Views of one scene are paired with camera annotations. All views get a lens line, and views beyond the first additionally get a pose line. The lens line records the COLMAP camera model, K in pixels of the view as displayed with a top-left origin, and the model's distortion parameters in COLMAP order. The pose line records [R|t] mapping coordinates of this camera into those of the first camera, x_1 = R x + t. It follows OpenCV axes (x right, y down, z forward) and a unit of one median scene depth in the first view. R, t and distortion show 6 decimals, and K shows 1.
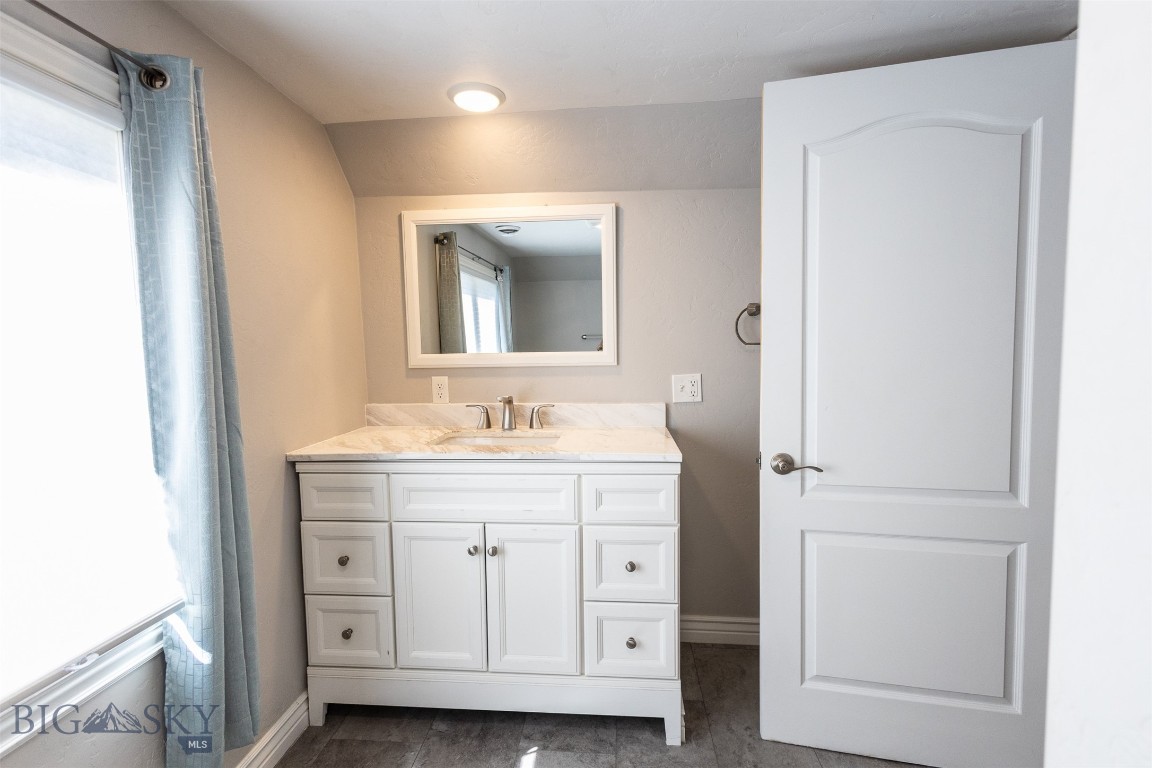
lens RADIAL K [[531.4, 0, 577.1], [0, 531.4, 385.6], [0, 0, 1]] dist [0.013689, -0.004882]
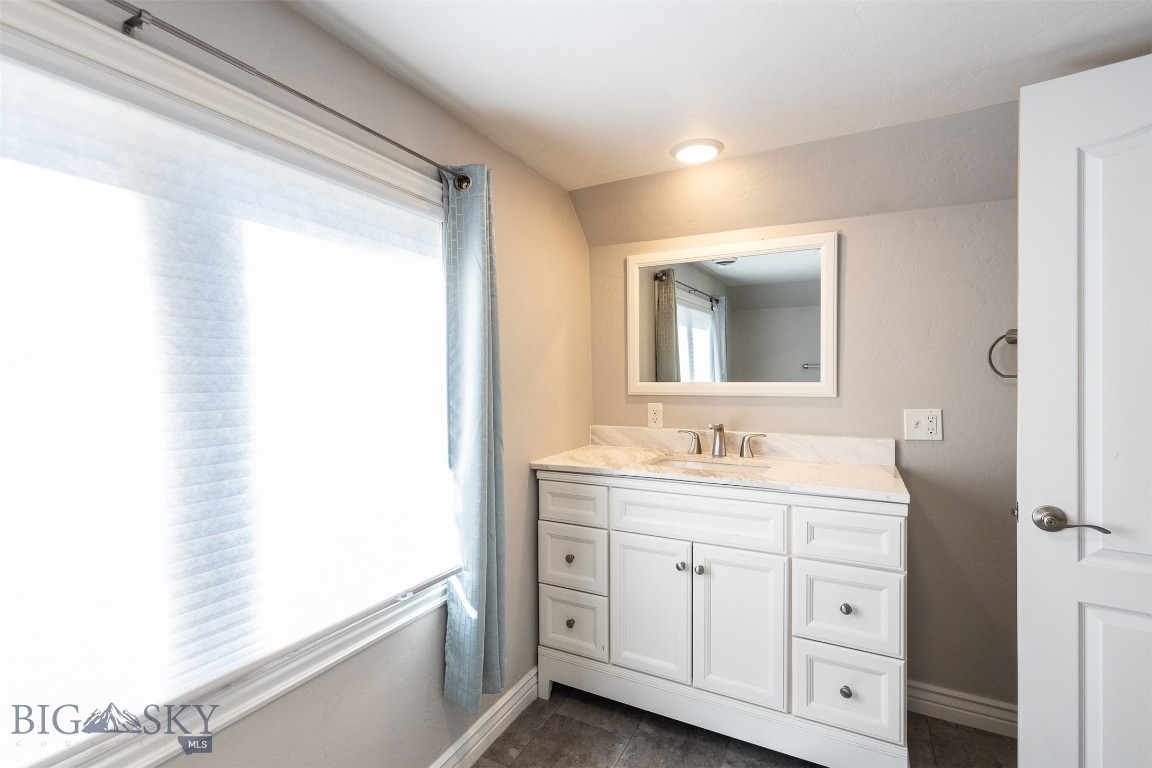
lens RADIAL K [[531.4, 0, 577.1], [0, 531.4, 385.6], [0, 0, 1]] dist [0.013689, -0.004882]
pose [[0.922068, 0.018104, -0.386603, 0.018844], [-0.038342, 0.998264, -0.044699, 0.002647], [0.385123, 0.056039, 0.921162, -0.084932]]
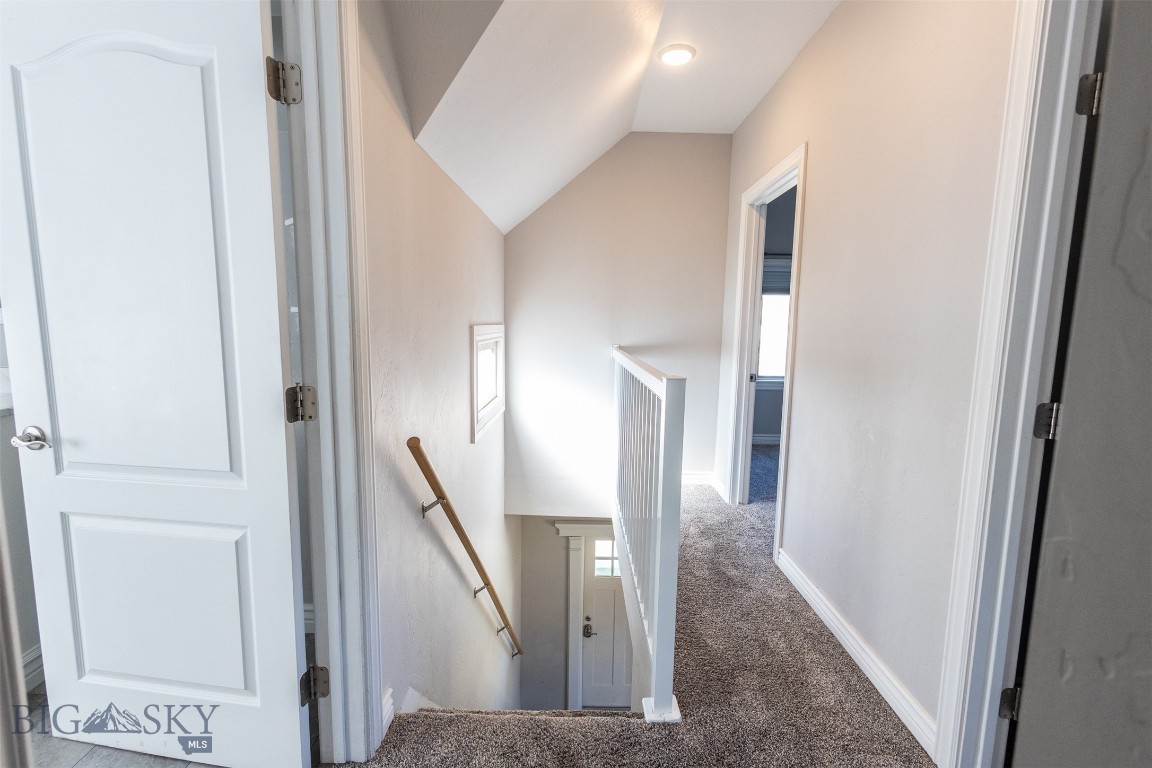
lens RADIAL K [[531.4, 0, 577.1], [0, 531.4, 385.6], [0, 0, 1]] dist [0.013689, -0.004882]
pose [[0.996259, 0.022411, 0.083458, 1.216897], [-0.026695, 0.998364, 0.050568, -0.009200], [-0.082188, -0.052607, 0.995227, 0.047659]]
